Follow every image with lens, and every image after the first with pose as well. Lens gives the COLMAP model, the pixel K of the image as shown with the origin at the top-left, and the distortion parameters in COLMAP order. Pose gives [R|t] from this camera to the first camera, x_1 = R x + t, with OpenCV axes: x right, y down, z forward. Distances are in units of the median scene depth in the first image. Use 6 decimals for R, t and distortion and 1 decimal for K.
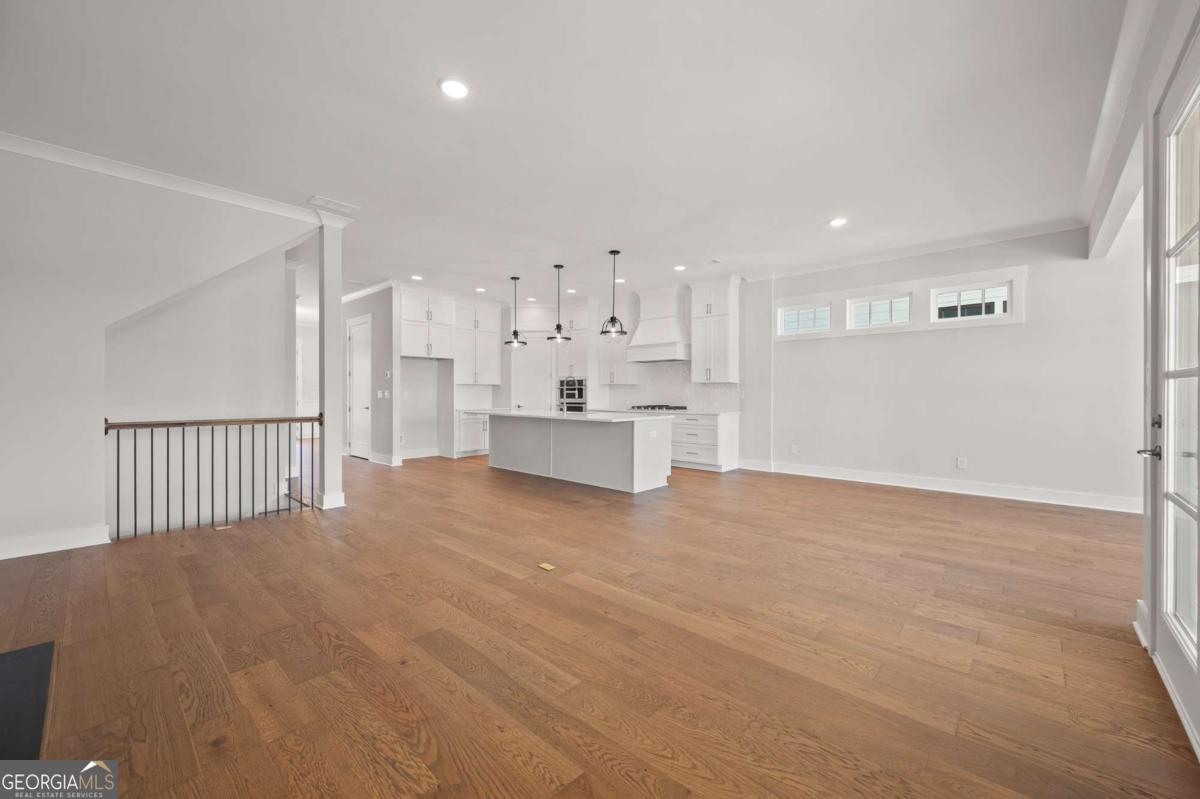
lens RADIAL K [[473.2, 0, 601.4], [0, 473.2, 396.5], [0, 0, 1]] dist [0.000775, 0.000028]
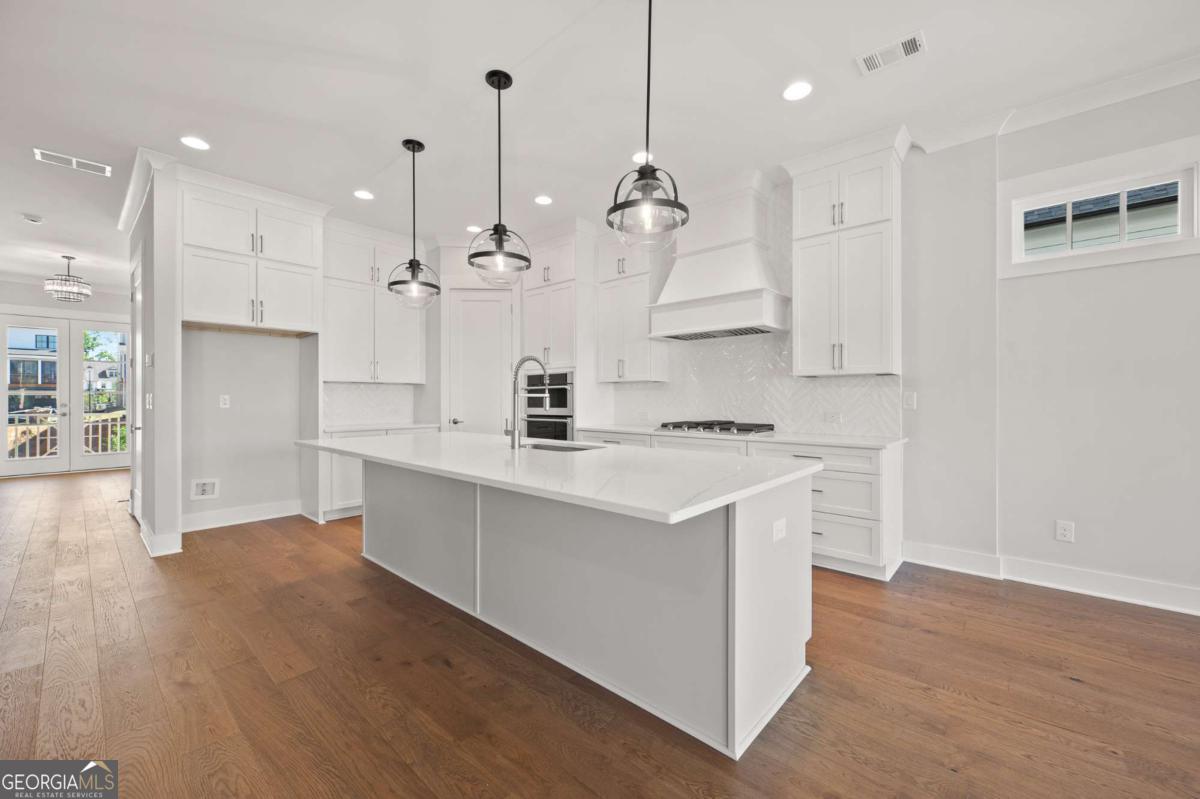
lens RADIAL K [[473.2, 0, 598.5], [0, 473.2, 400.2], [0, 0, 1]] dist [0.000775, 0.000028]
pose [[0.999955, -0.002057, 0.009236, -0.009109], [0.002084, 0.999994, -0.002851, -0.002989], [-0.009230, 0.002870, 0.999953, 0.512187]]
